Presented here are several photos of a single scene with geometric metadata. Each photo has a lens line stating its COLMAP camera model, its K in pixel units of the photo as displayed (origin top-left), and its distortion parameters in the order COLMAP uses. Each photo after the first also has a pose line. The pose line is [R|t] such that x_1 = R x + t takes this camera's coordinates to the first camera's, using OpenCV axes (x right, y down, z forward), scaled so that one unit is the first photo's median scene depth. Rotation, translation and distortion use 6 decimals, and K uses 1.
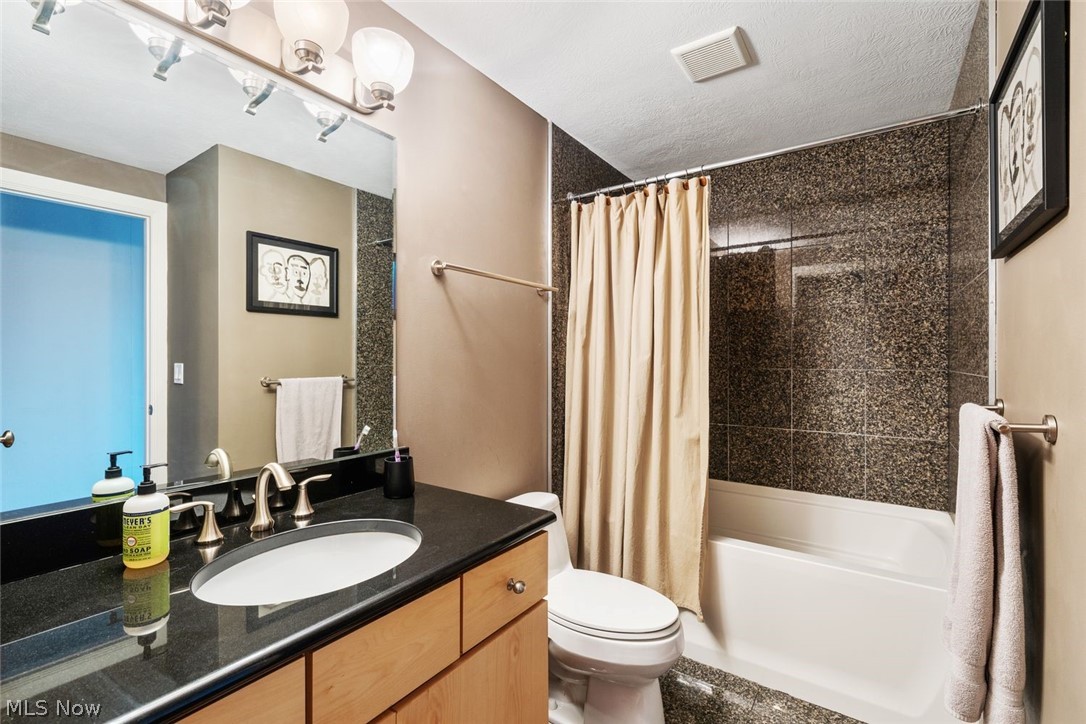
lens RADIAL K [[460.6, 0, 545.1], [0, 460.6, 355.7], [0, 0, 1]] dist [-0.000442, 0.000925]
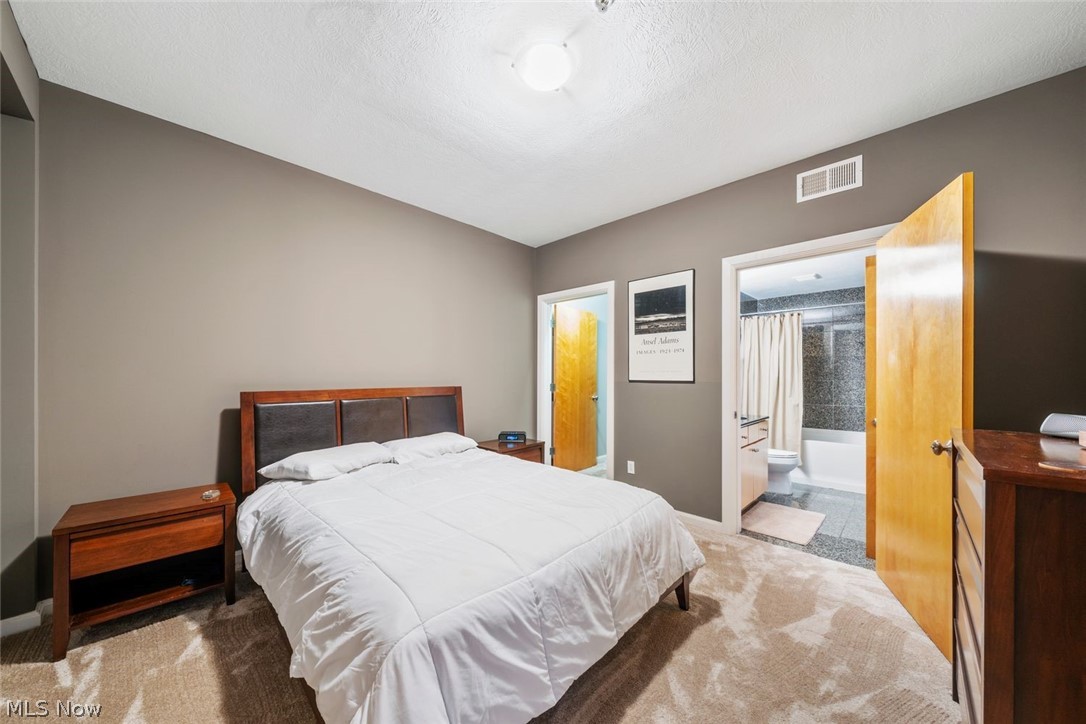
lens RADIAL K [[377.2, 0, 549.9], [0, 377.2, 370.5], [0, 0, 1]] dist [-0.006466, 0.000368]
pose [[0.989478, 0.000377, -0.144683, -0.887519], [-0.001752, 0.999954, -0.009379, -0.005038], [0.144673, 0.009534, 0.989434, -1.591707]]
